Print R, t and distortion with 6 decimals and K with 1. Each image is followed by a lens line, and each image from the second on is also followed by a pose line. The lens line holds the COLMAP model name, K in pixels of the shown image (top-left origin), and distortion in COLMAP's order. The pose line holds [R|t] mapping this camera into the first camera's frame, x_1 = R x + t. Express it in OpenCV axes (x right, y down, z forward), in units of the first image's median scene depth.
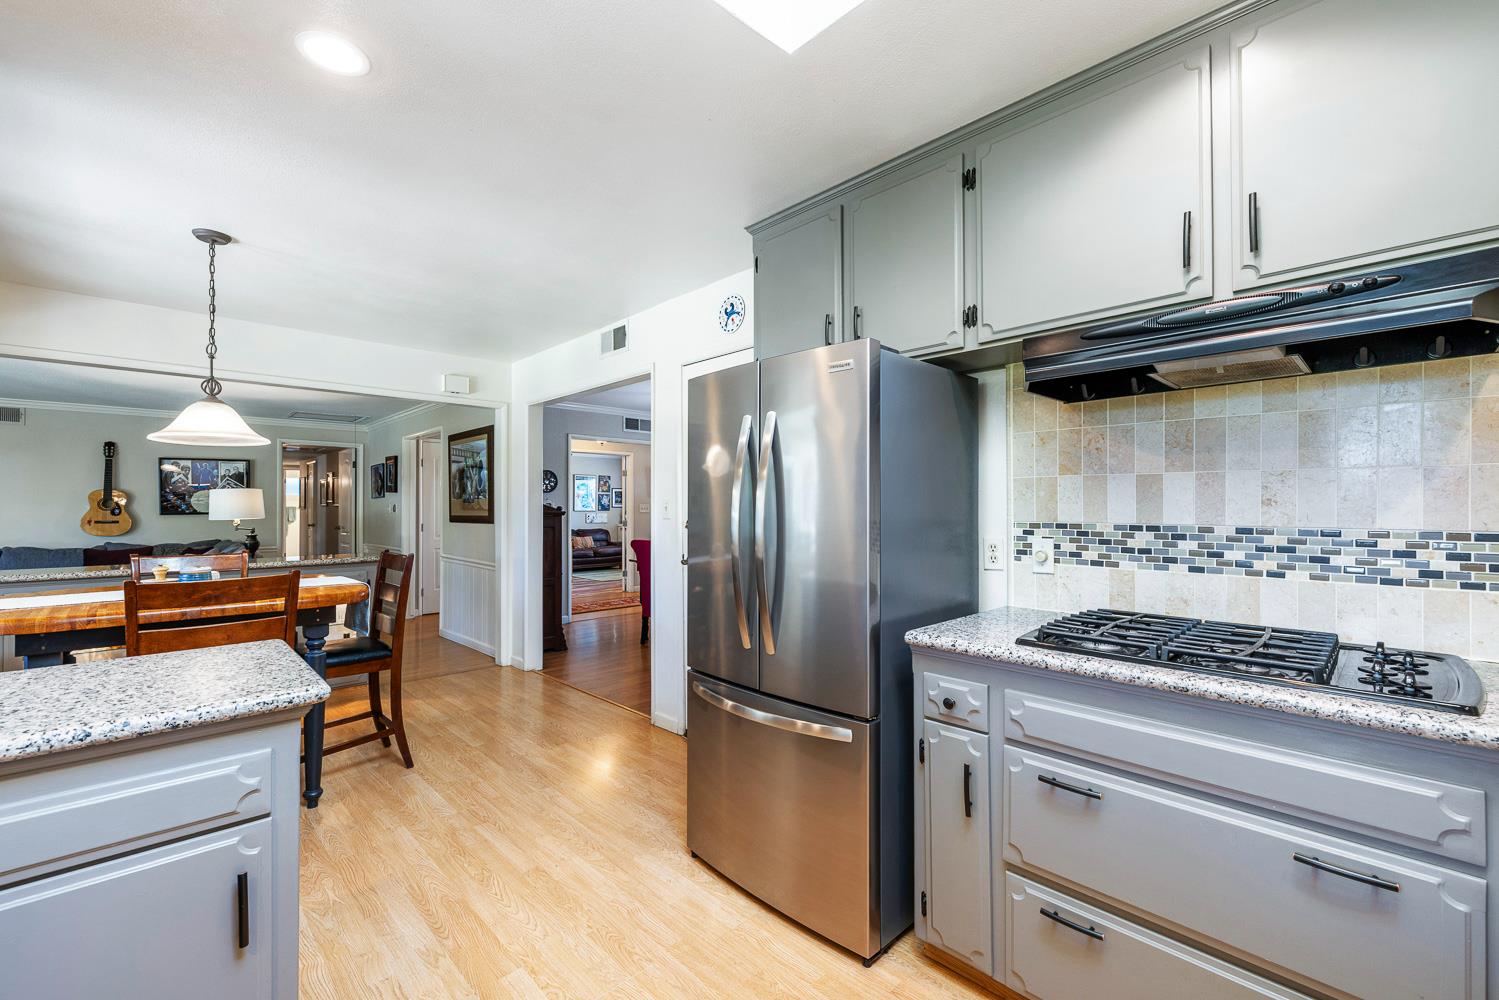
lens RADIAL K [[637.5, 0, 763.2], [0, 637.5, 504.3], [0, 0, 1]] dist [0.002022, -0.000618]
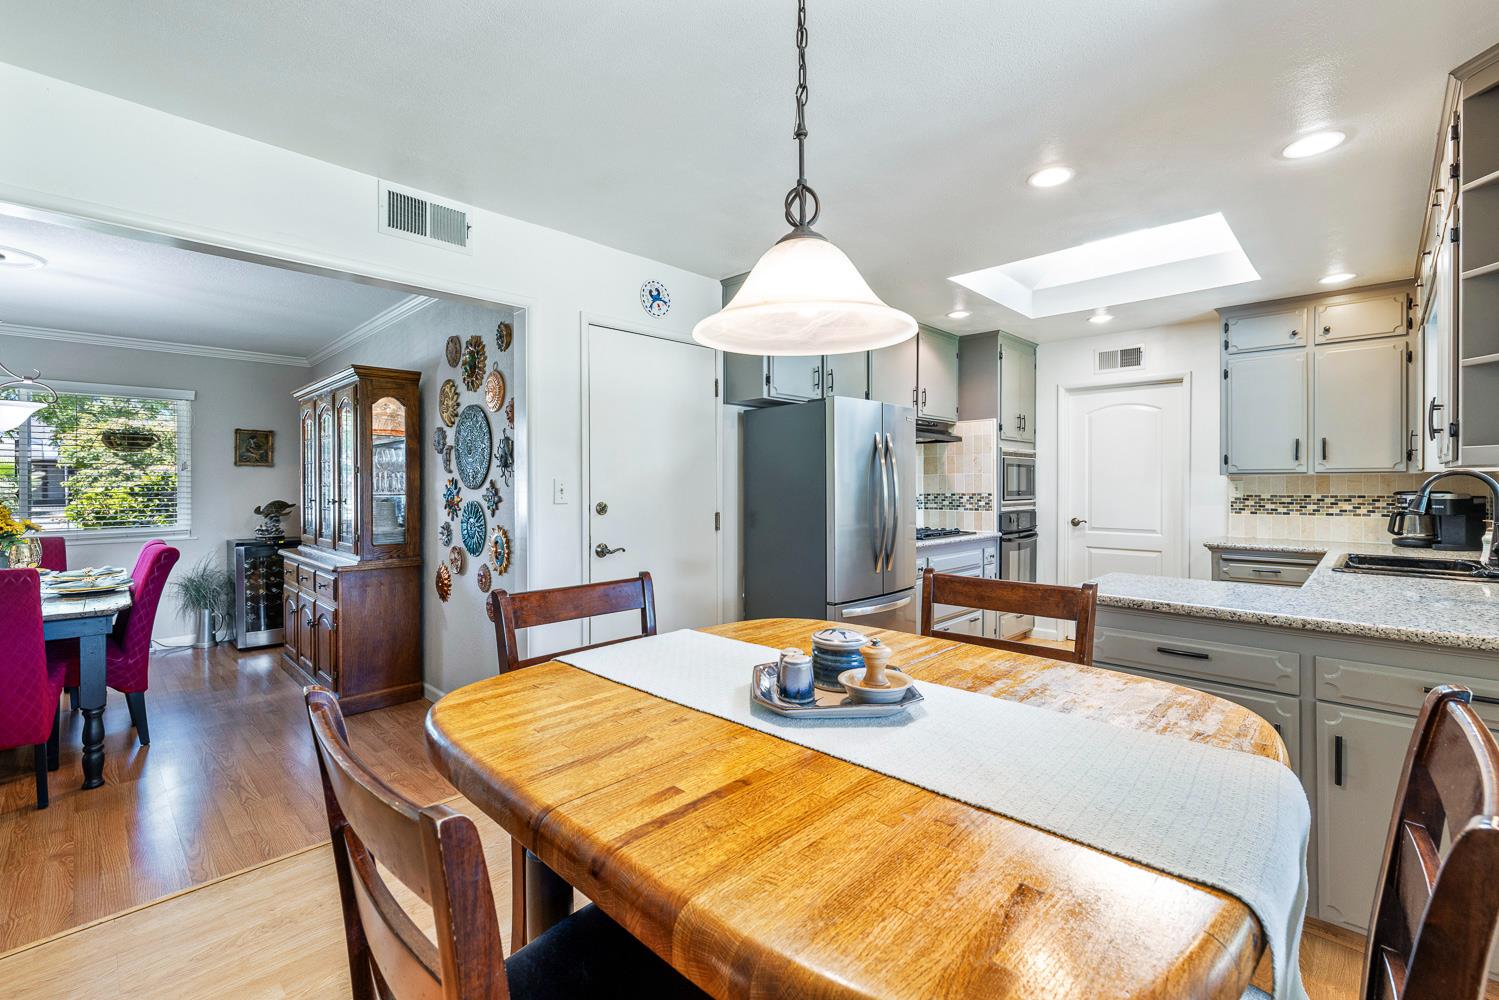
lens RADIAL K [[637.5, 0, 752.3], [0, 637.5, 487.1], [0, 0, 1]] dist [0.002022, -0.000618]
pose [[-0.026557, -0.000749, 0.999647, -1.882080], [-0.000209, 1.000000, 0.000744, 0.003359], [-0.999647, -0.000190, -0.026557, 1.530101]]
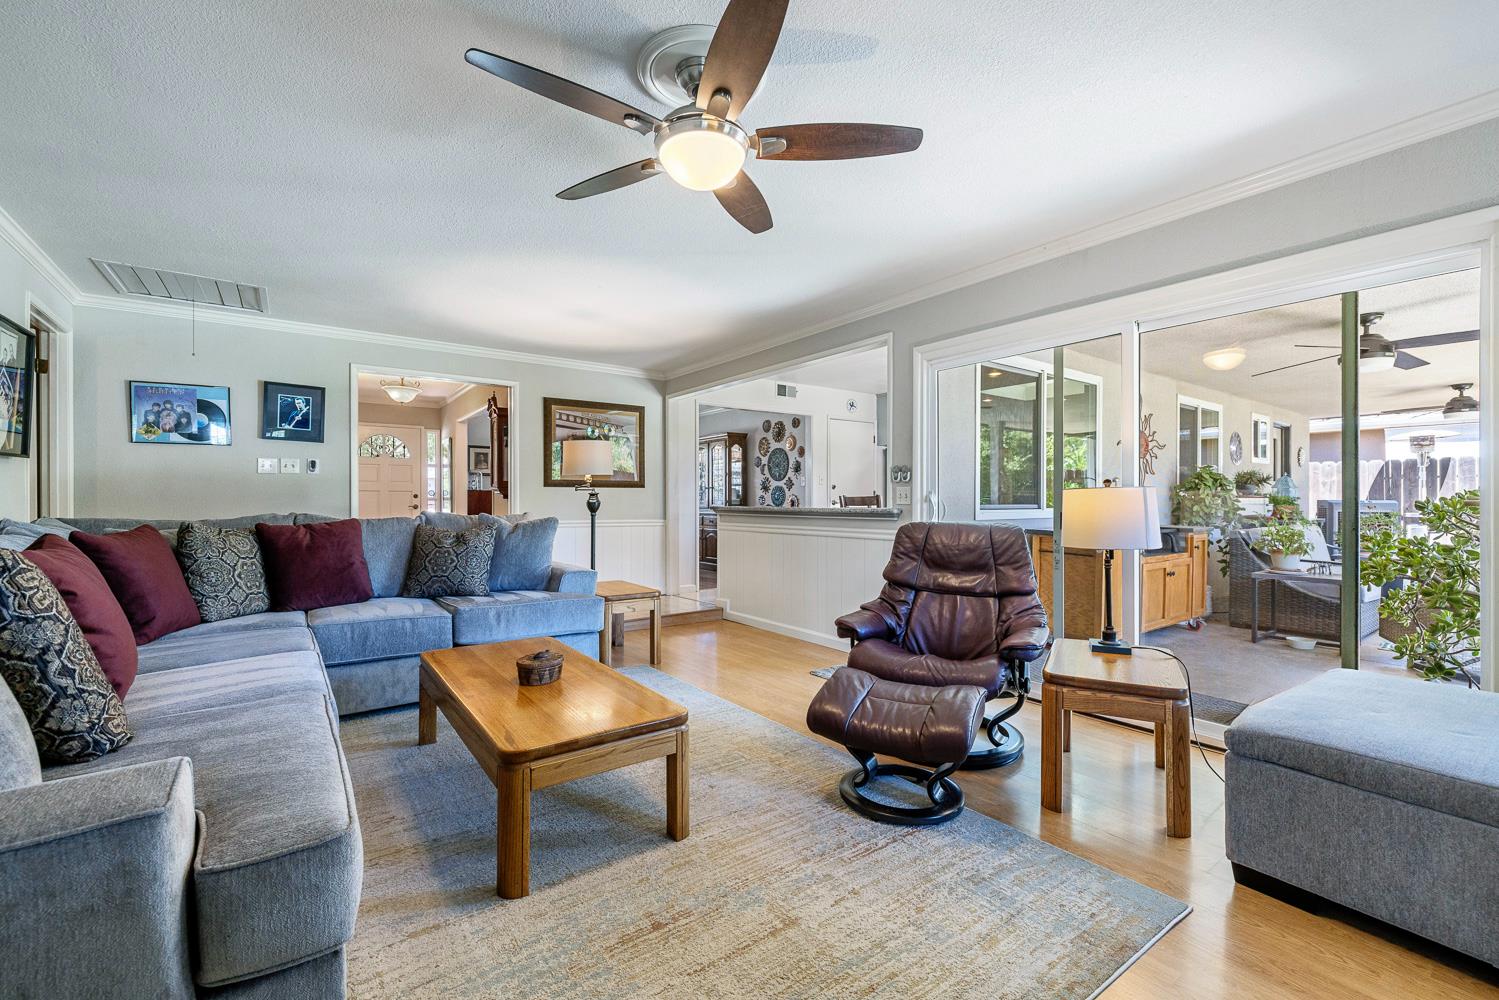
lens RADIAL K [[637.5, 0, 759.1], [0, 637.5, 501.3], [0, 0, 1]] dist [0.002022, -0.000618]
pose [[0.125935, 0.002729, 0.992035, -4.874822], [-0.000888, 0.999996, -0.002639, 0.184287], [-0.992038, -0.000549, 0.125937, 1.853408]]
